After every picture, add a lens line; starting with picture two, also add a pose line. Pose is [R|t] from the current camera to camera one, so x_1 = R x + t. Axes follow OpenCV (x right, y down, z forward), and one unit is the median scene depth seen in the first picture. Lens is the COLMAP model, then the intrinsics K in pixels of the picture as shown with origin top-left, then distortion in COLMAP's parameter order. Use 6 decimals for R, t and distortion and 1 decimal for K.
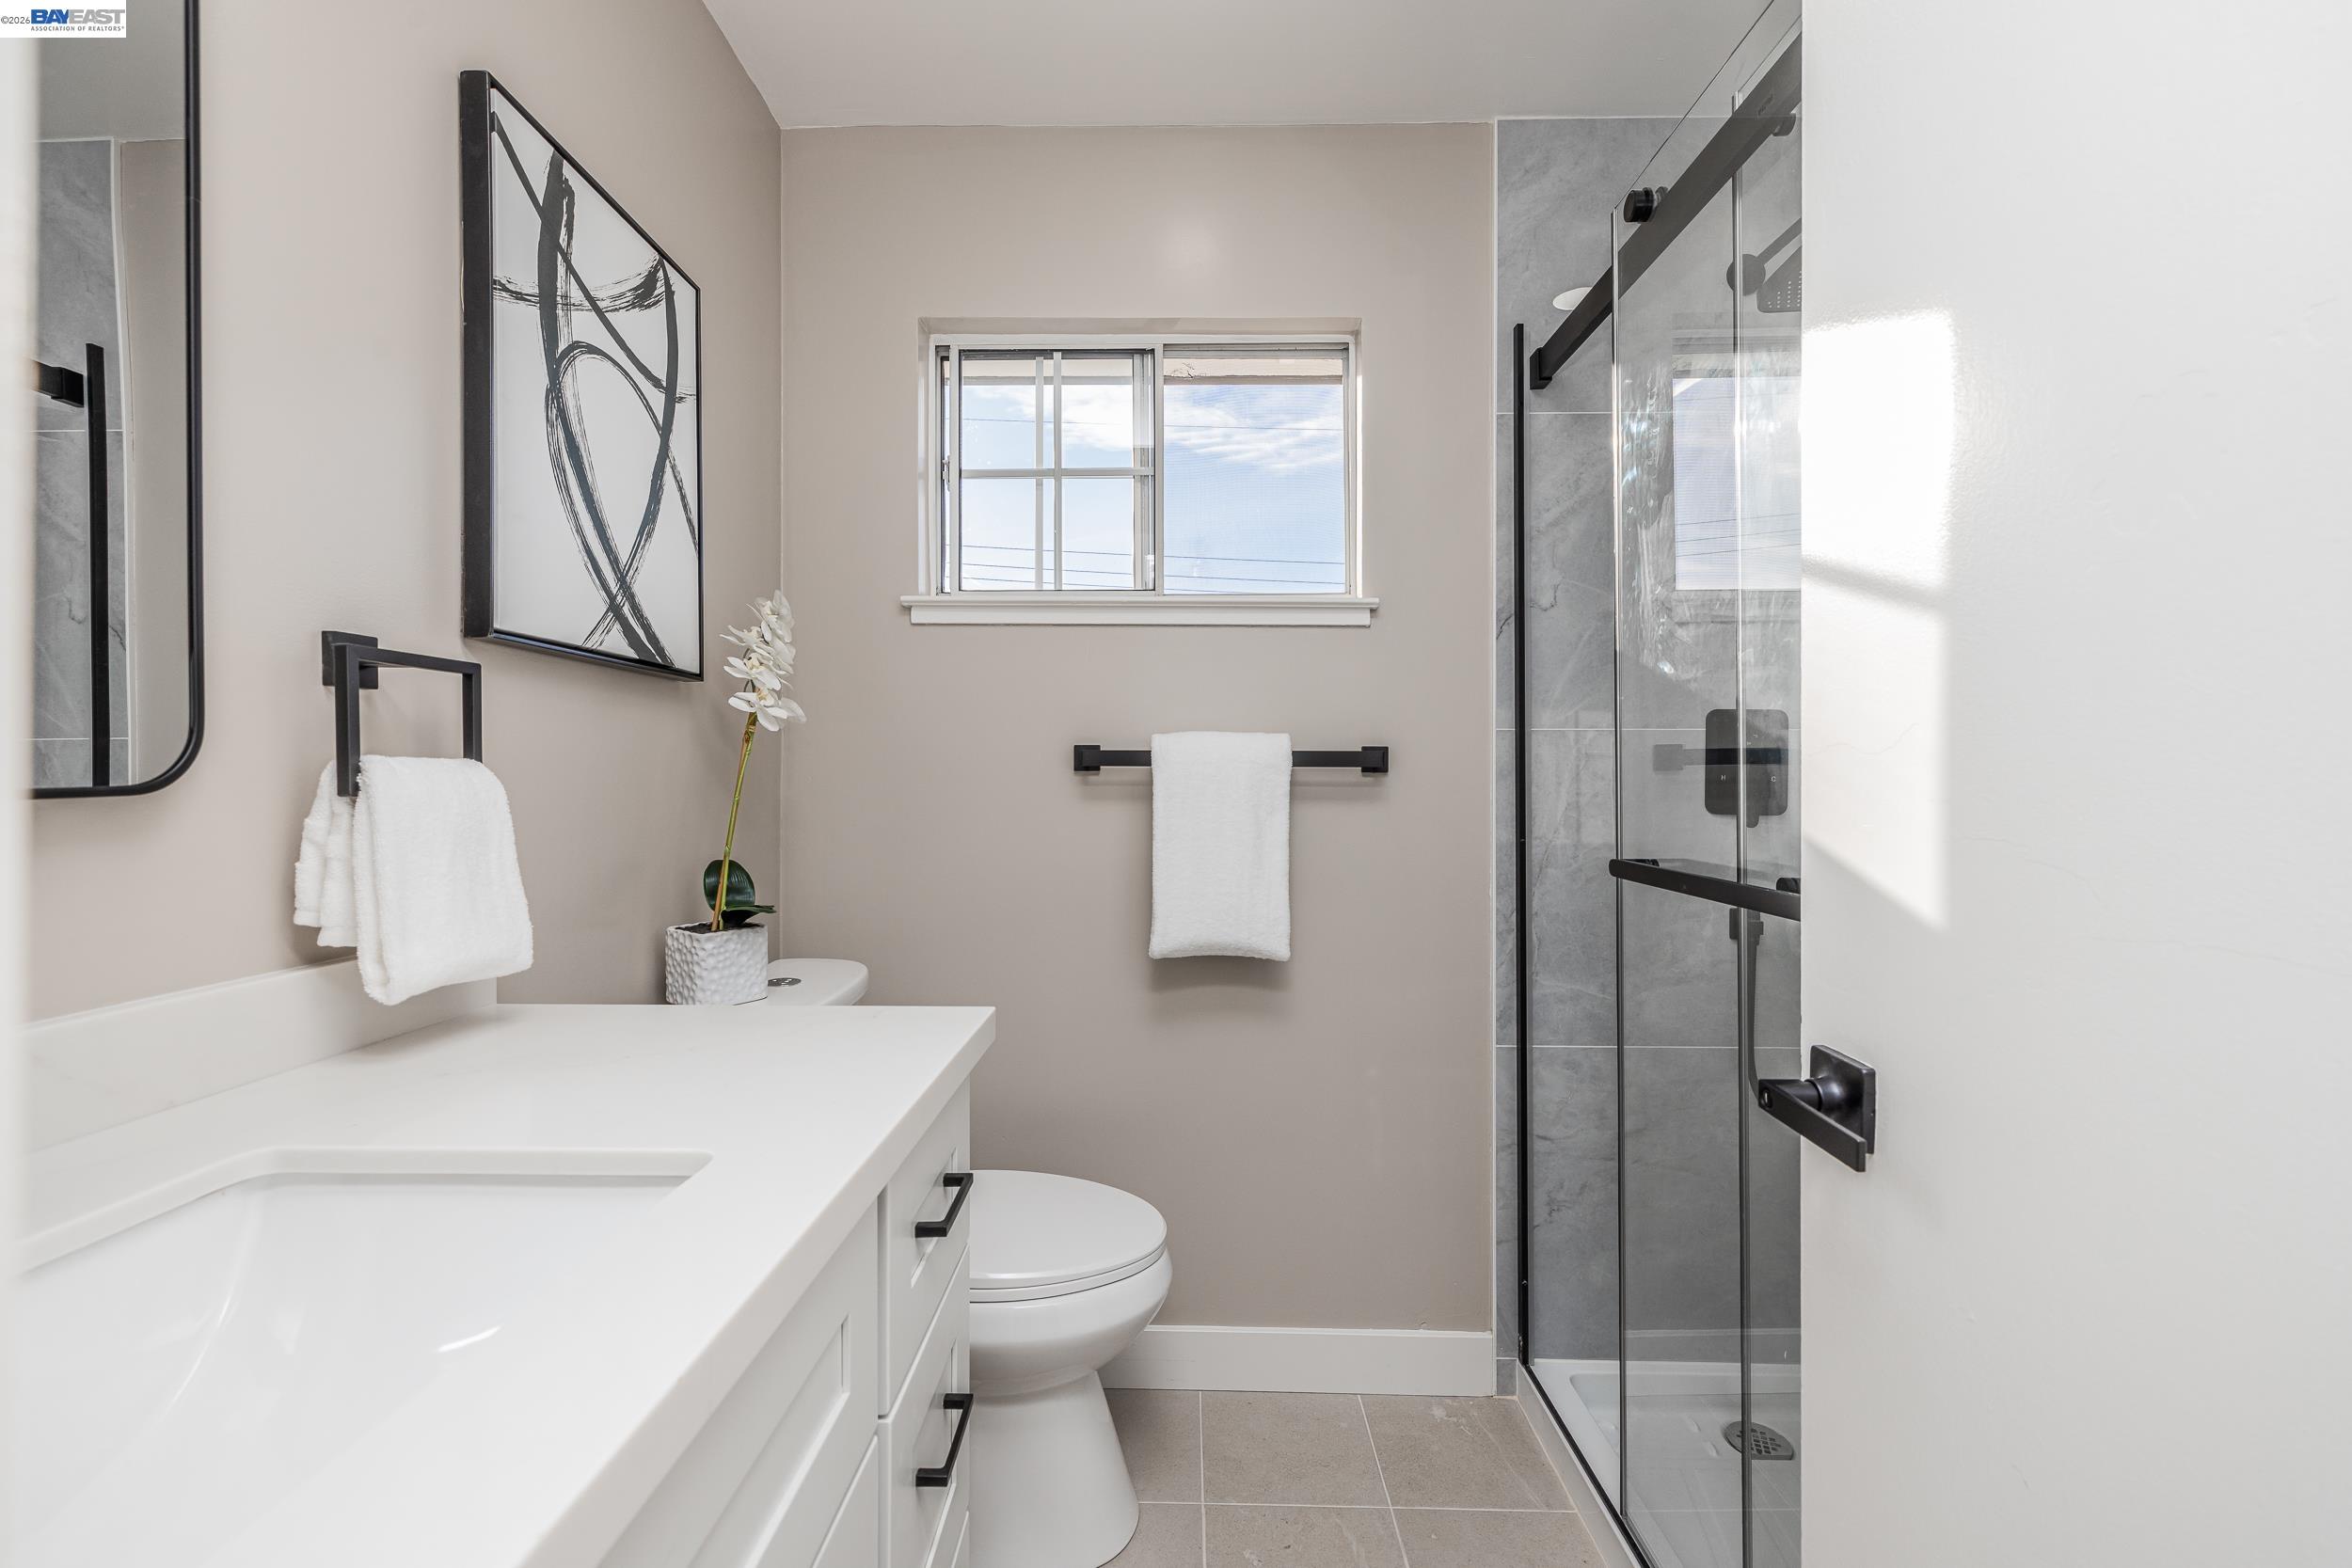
lens RADIAL K [[991.9, 0, 1167.0], [0, 991.9, 786.6], [0, 0, 1]] dist [0.000611, 0.000419]
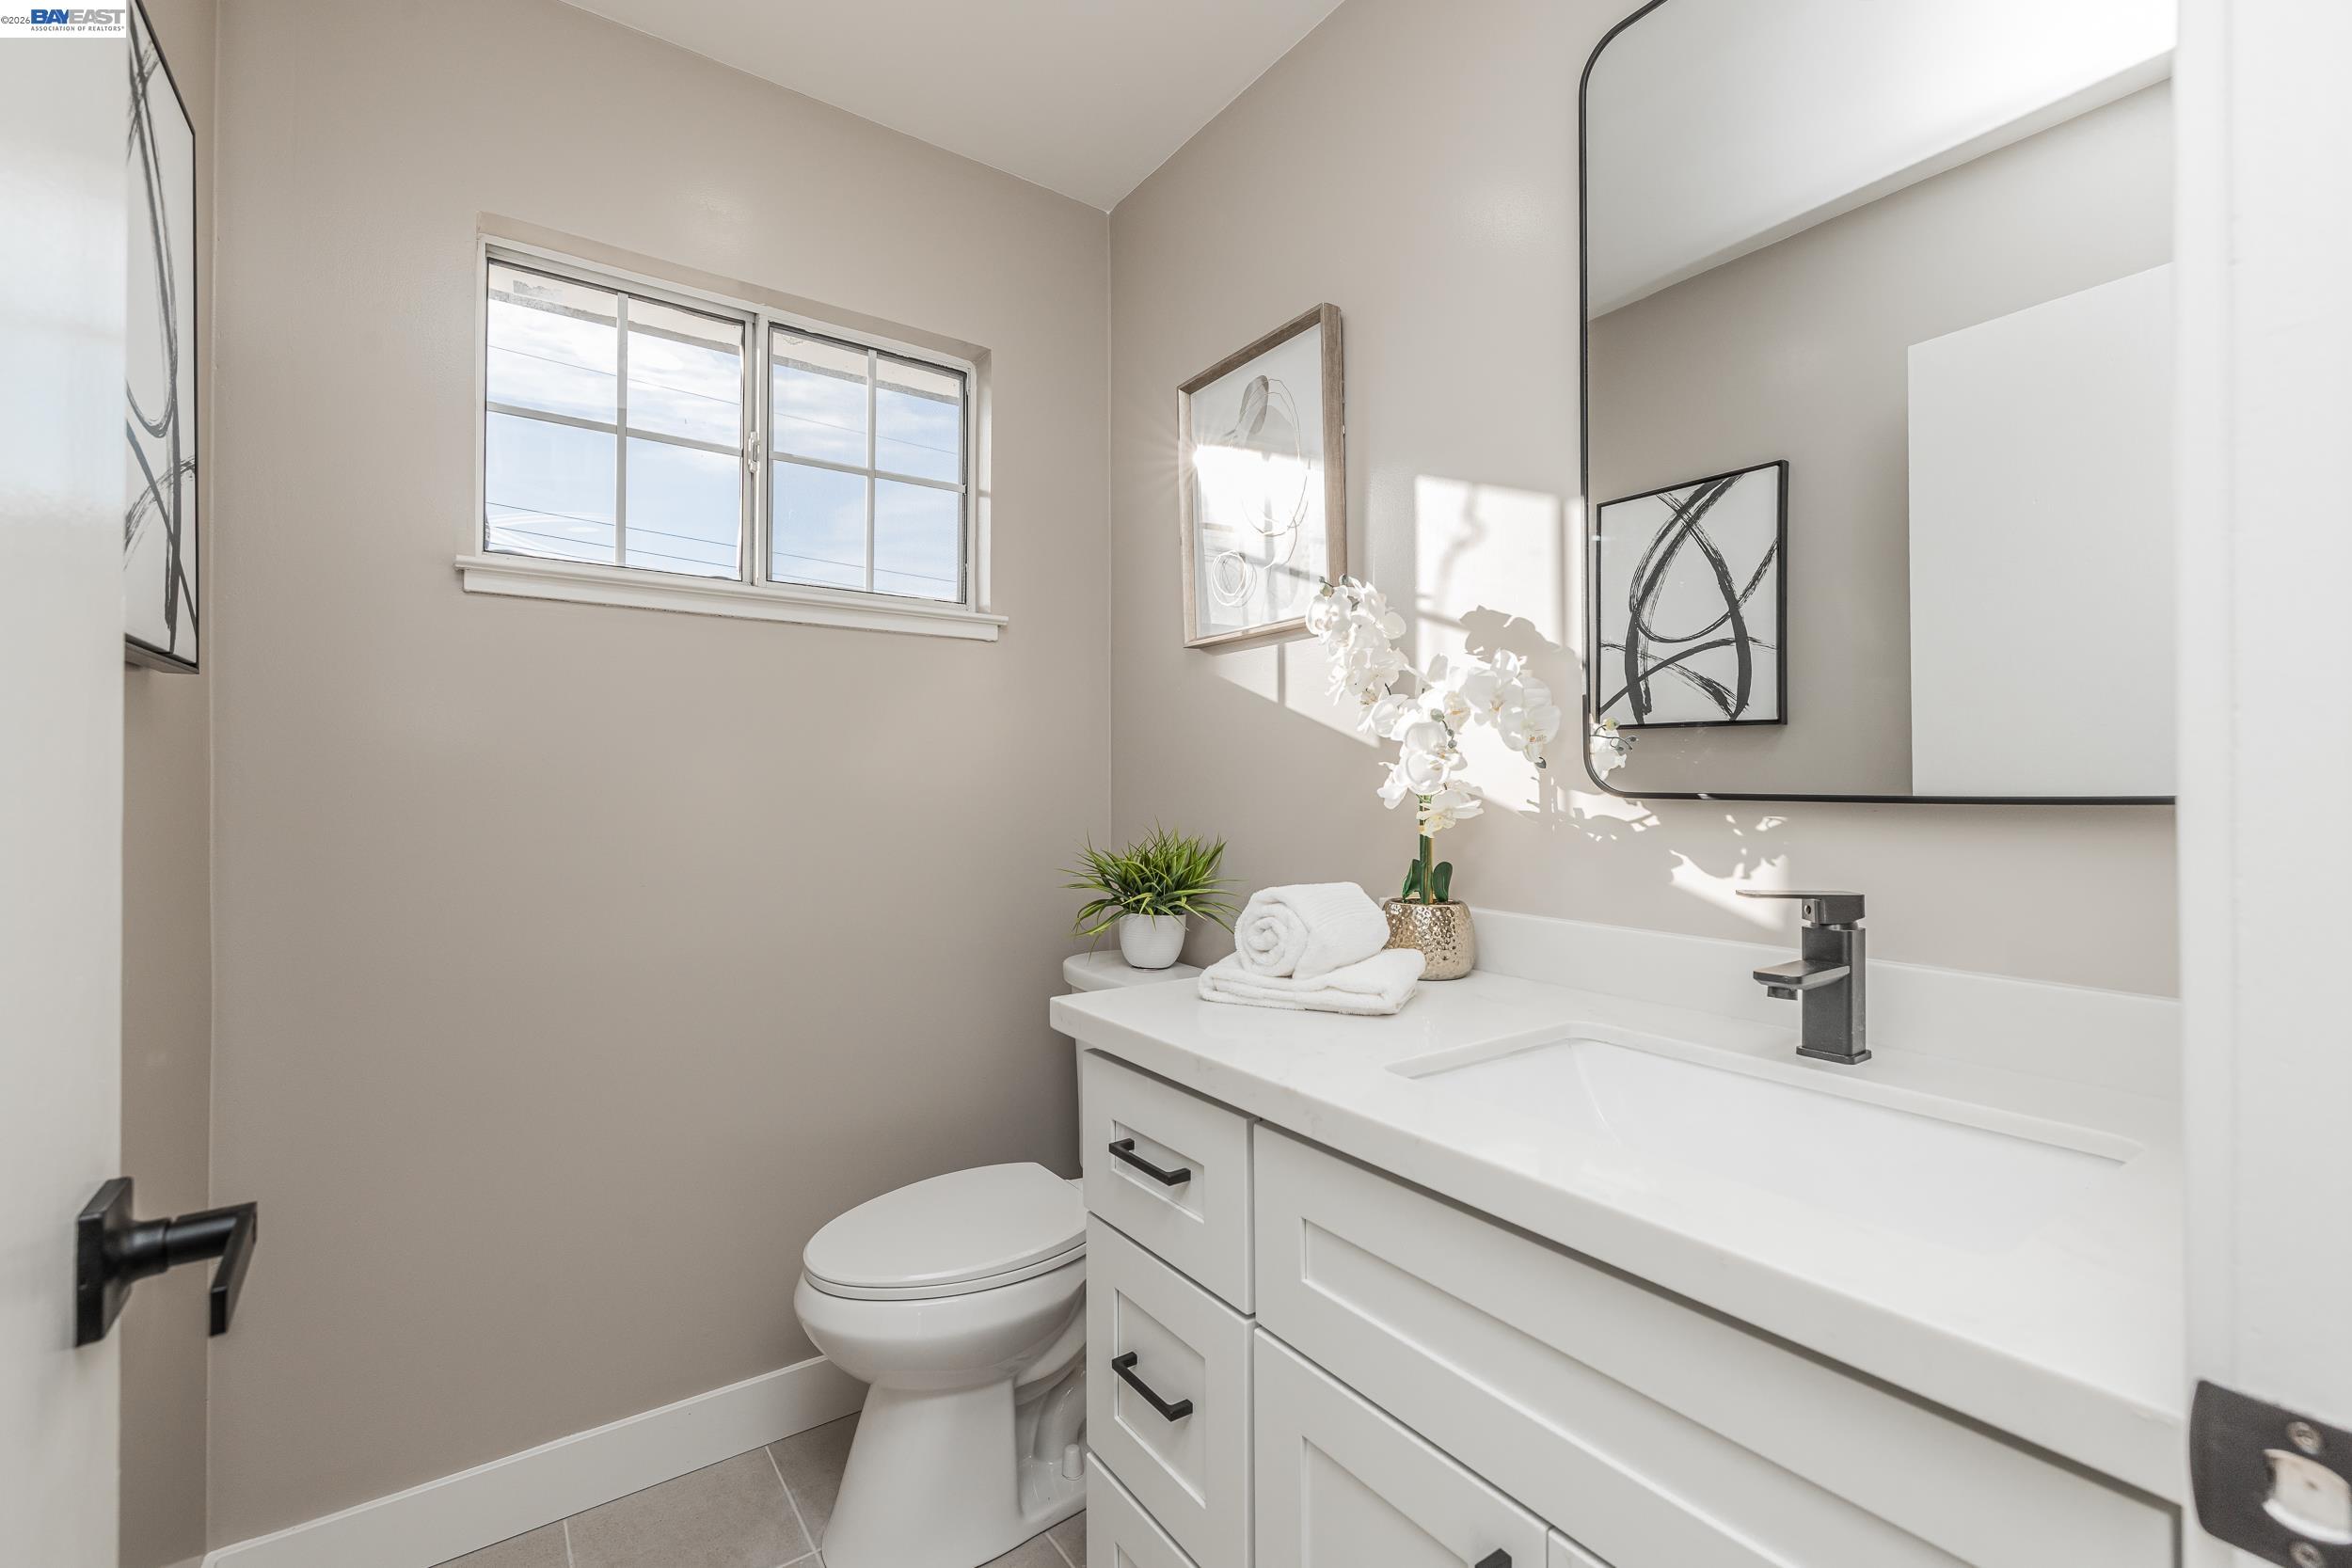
lens RADIAL K [[991.9, 0, 1184.6], [0, 991.9, 776.8], [0, 0, 1]] dist [0.000611, 0.000419]
pose [[0.796503, -0.001478, 0.604633, -0.267891], [0.008704, 0.999921, -0.009022, -0.004708], [-0.604572, 0.012449, 0.796453, 0.027833]]
